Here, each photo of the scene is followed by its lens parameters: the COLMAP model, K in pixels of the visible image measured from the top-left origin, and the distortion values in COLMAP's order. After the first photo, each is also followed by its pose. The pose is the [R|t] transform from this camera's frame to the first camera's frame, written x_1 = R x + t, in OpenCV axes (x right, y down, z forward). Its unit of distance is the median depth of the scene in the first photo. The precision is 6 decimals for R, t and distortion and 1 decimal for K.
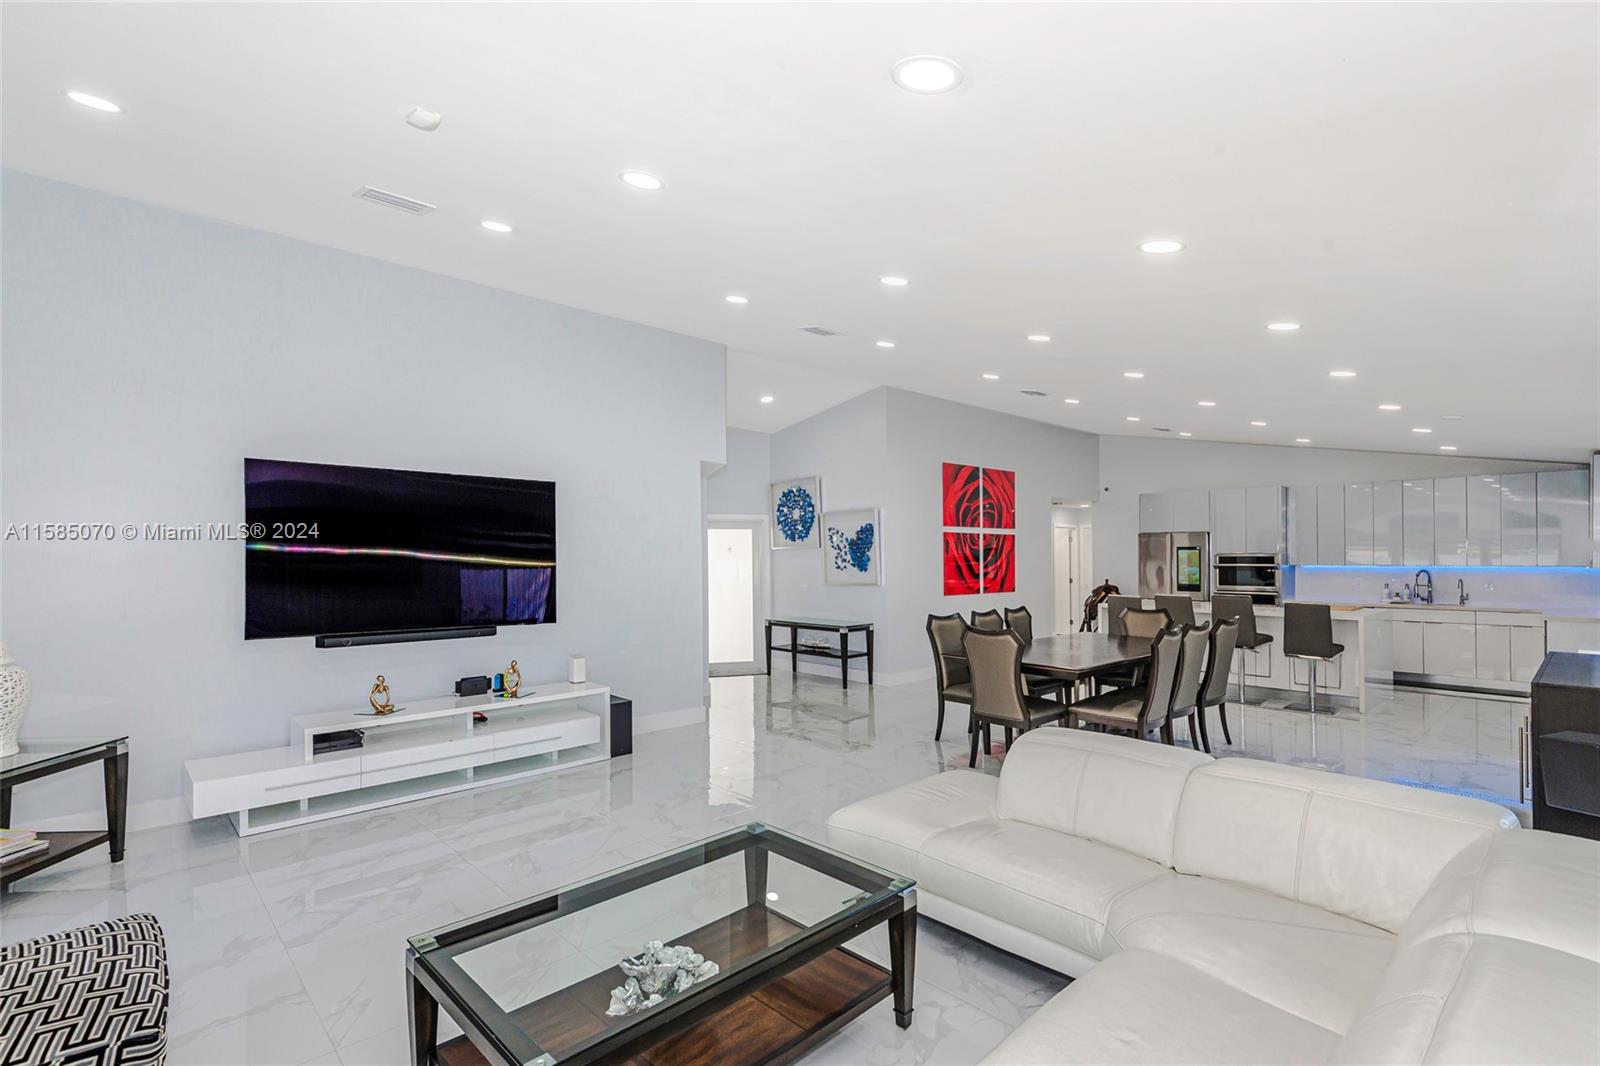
lens RADIAL K [[754.5, 0, 748.1], [0, 754.5, 537.7], [0, 0, 1]] dist [0.017286, -0.007155]
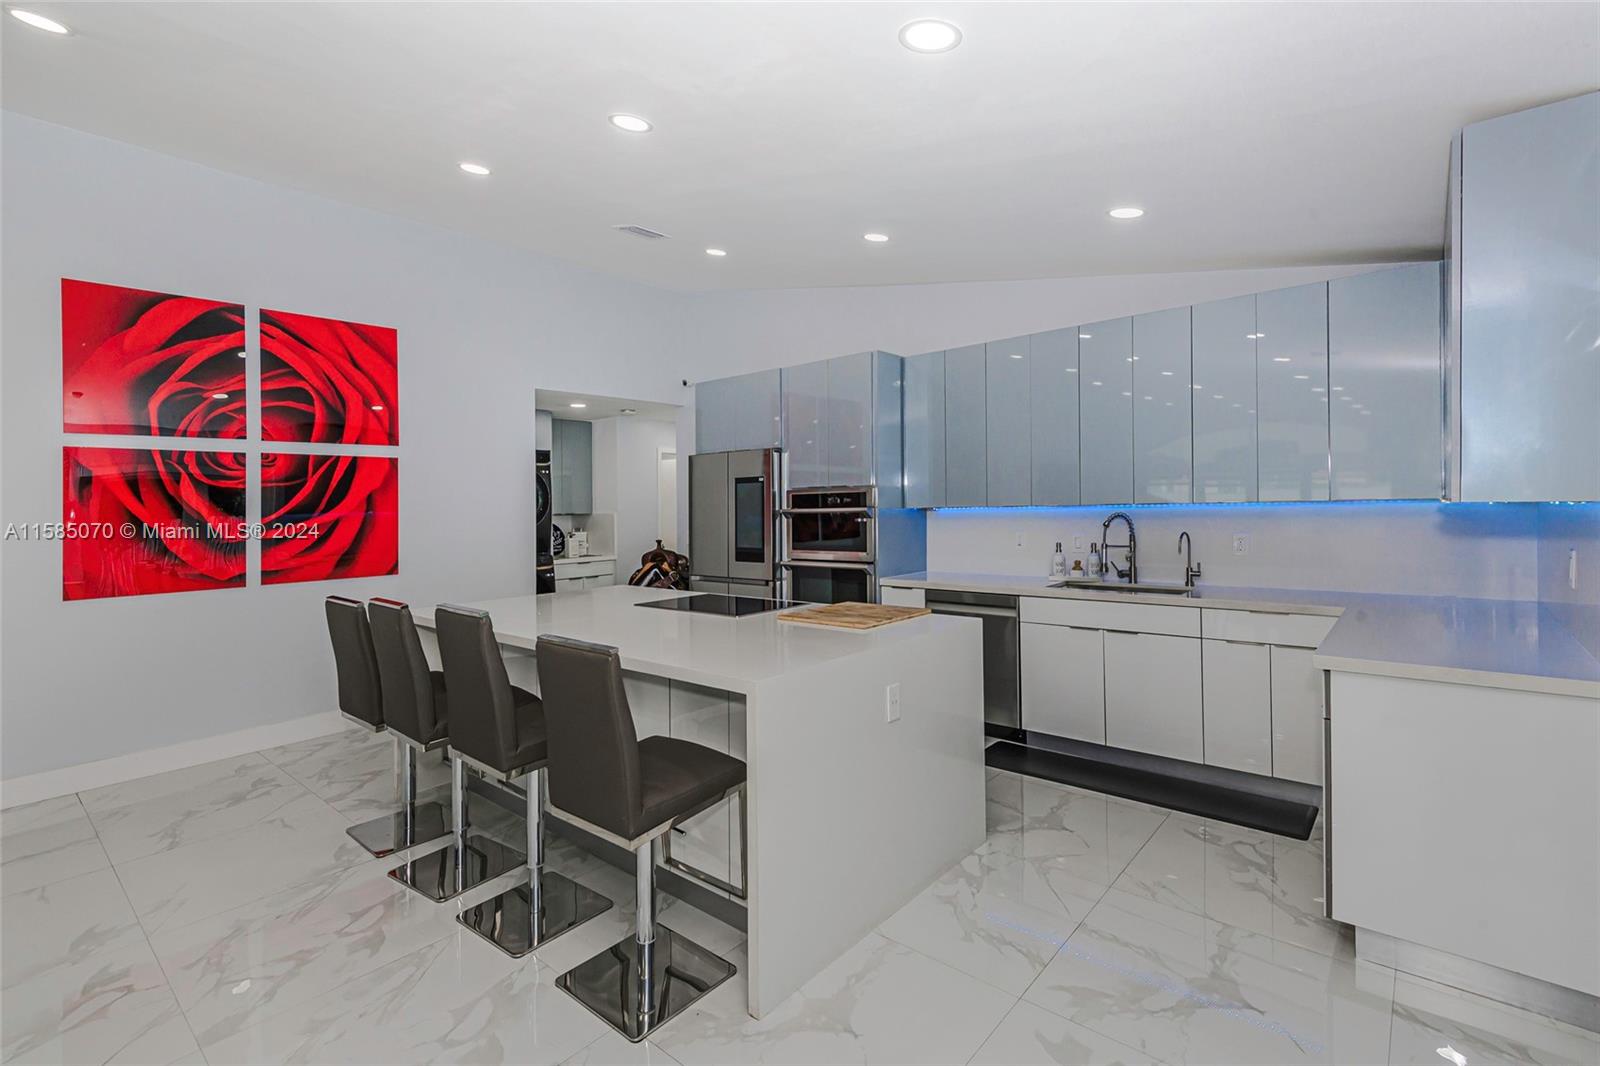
lens RADIAL K [[709.8, 0, 773.7], [0, 709.8, 489.9], [0, 0, 1]] dist [-0.017185, -0.000183]
pose [[0.990336, -0.016829, 0.137663, 0.567164], [0.016354, 0.999856, 0.004580, 0.019958], [-0.137721, -0.002284, 0.990468, 0.547406]]
